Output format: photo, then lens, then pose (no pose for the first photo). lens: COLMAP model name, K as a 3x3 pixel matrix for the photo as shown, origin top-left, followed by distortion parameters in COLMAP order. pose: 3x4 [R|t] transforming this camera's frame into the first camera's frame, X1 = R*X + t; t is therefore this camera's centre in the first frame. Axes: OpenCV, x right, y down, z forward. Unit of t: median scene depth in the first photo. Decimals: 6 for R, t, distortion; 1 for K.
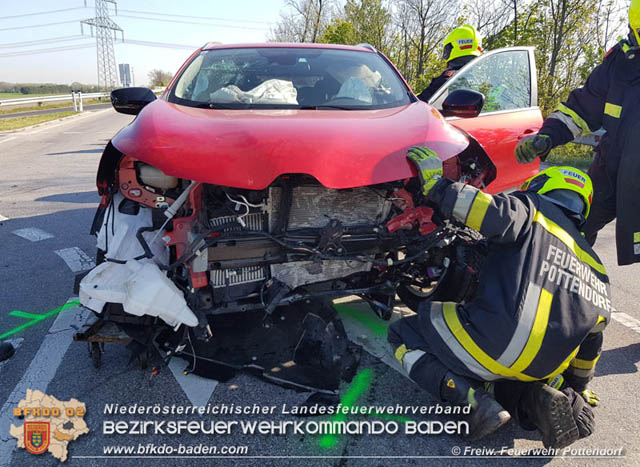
lens RADIAL K [[504.8, 0, 305.8], [0, 504.8, 233.6], [0, 0, 1]] dist [0.025196, -0.004157]
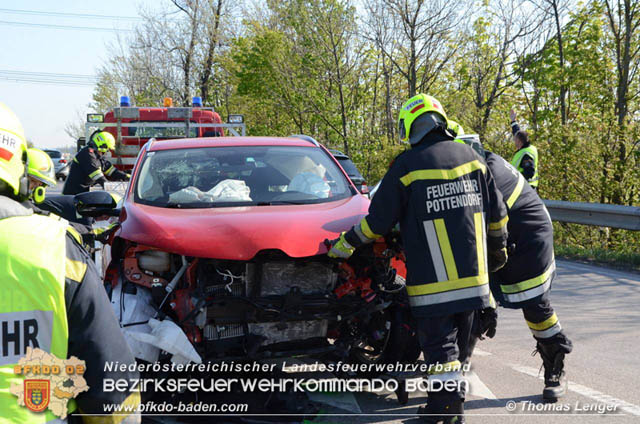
lens RADIAL K [[1096.2, 0, 320.0], [0, 1096.2, 212.0], [0, 0, 1]] dist [-0.002641, -0.026525]
pose [[0.992662, -0.043581, 0.112794, -0.179785], [0.067043, 0.974653, -0.213441, 0.371746], [-0.100633, 0.219436, 0.970423, -1.714377]]
